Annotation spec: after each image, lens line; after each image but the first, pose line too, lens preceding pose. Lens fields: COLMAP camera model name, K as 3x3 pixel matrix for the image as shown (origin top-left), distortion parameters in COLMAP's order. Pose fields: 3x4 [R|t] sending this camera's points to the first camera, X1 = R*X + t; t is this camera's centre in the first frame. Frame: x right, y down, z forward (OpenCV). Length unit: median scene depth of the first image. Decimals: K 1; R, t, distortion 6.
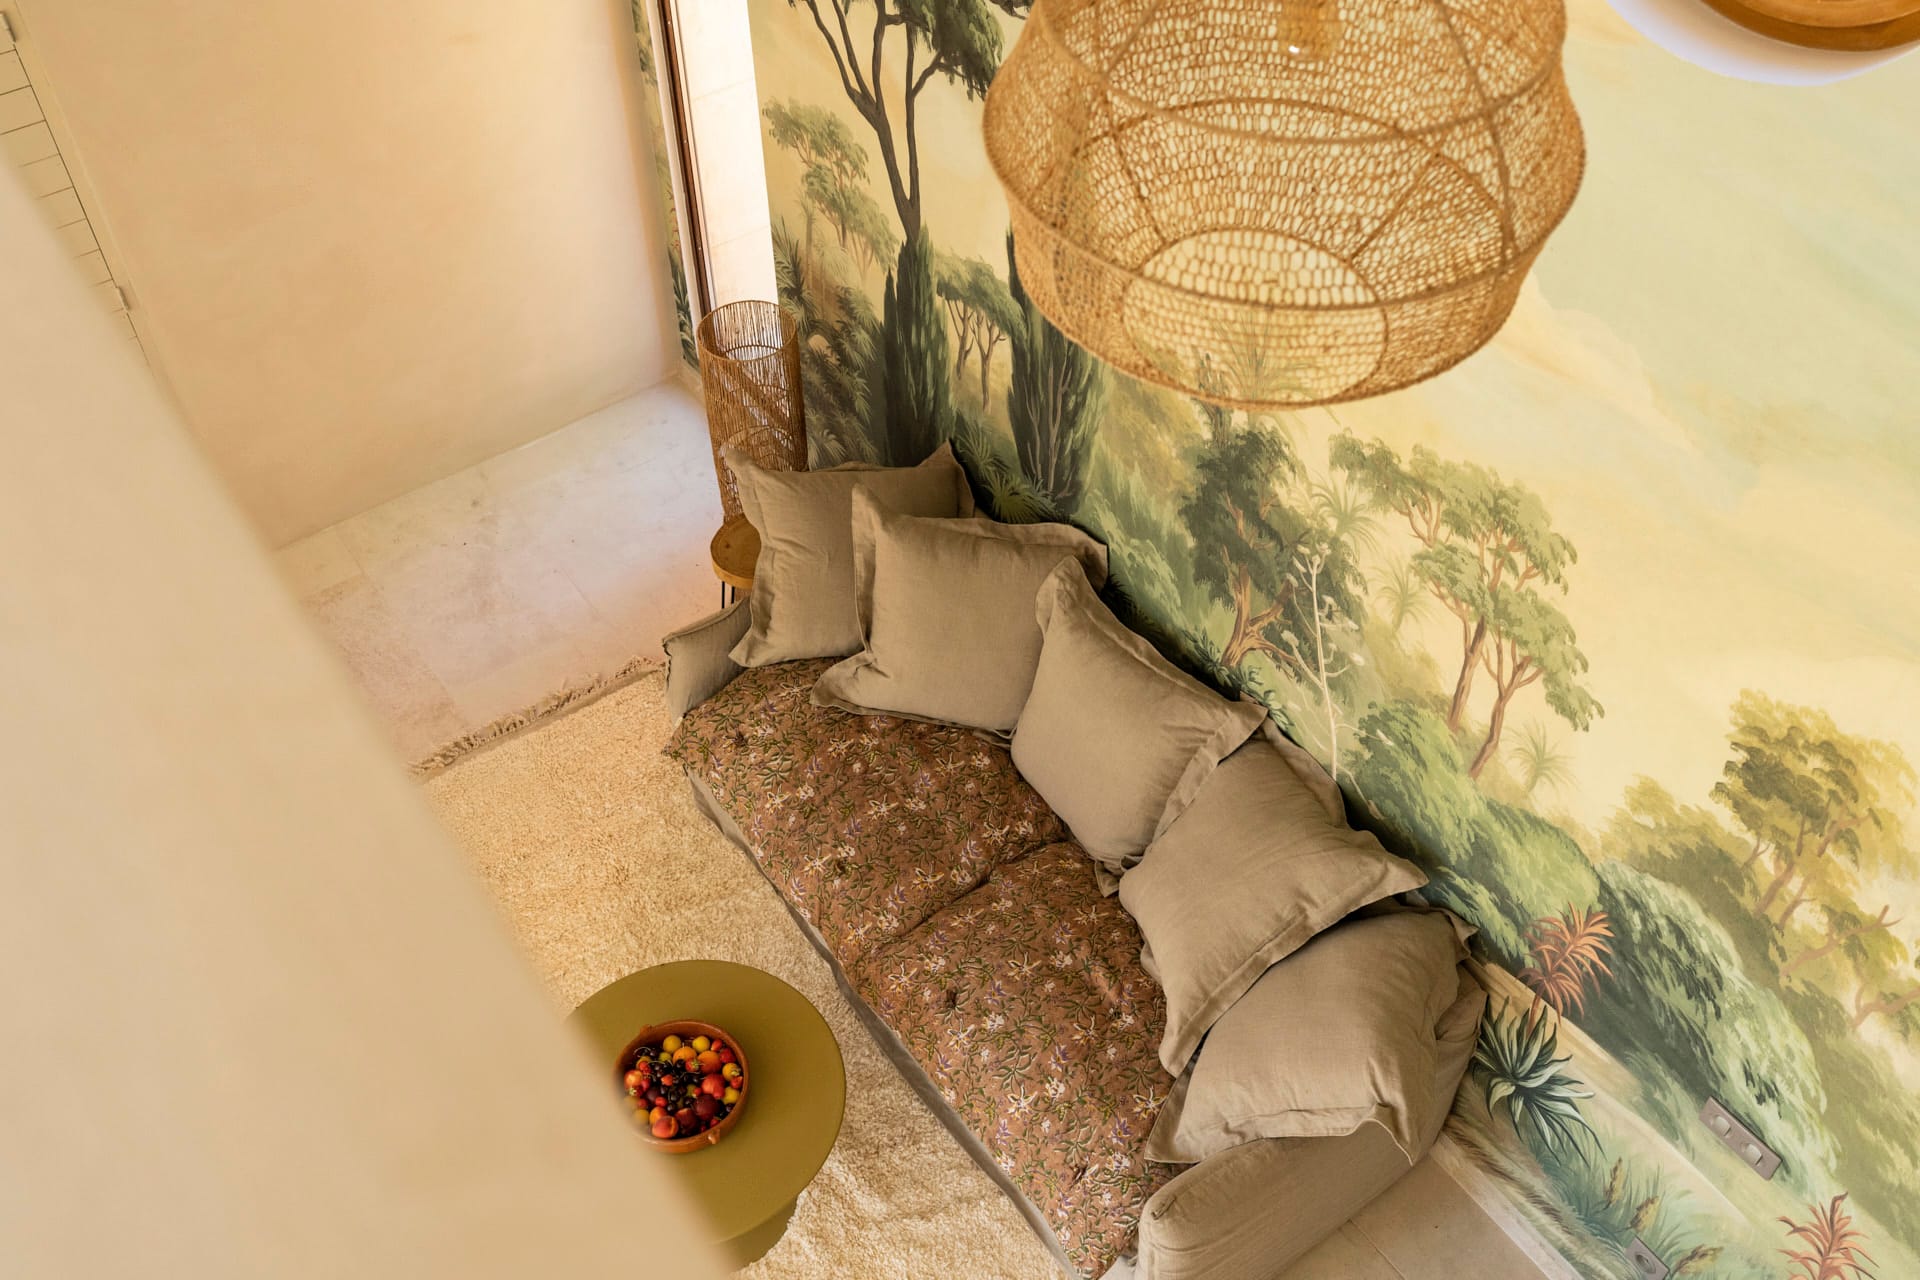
lens RADIAL K [[1897.9, 0, 964.1], [0, 1897.9, 638.2], [0, 0, 1]] dist [0.017351, 0.000000]
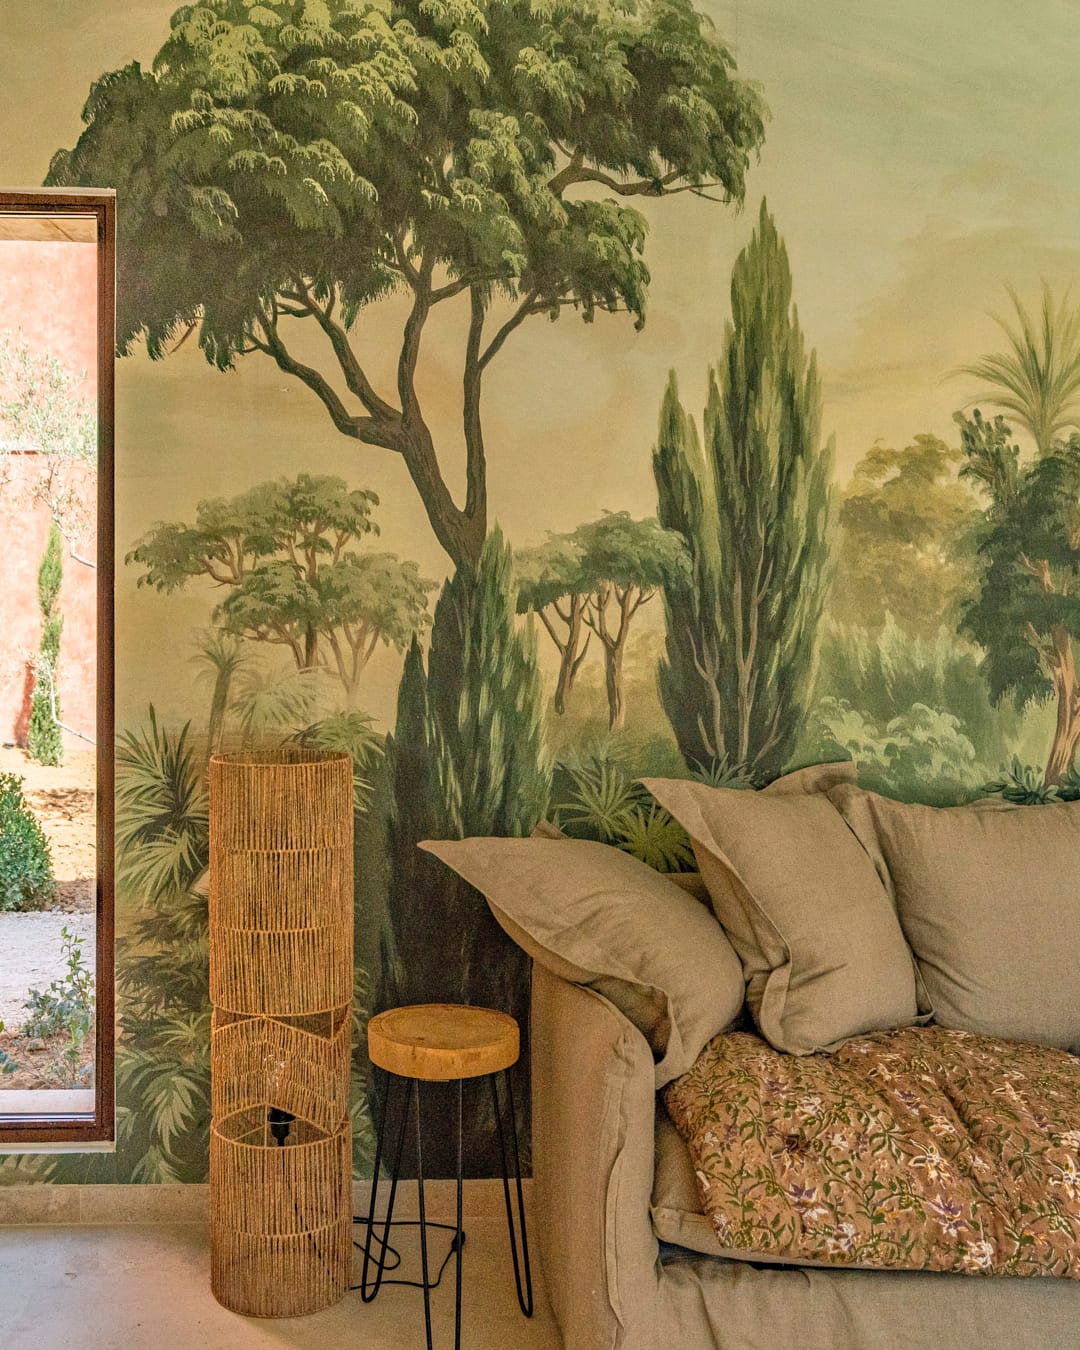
lens RADIAL K [[1018.9, 0, 540.5], [0, 1018.9, 675.5], [0, 0, 1]] dist [-0.005355, -0.000704]
pose [[0.552567, 0.013700, 0.833356, -0.398556], [0.604741, 0.681463, -0.412184, 0.031120], [-0.573548, 0.731724, 0.368270, 0.878021]]
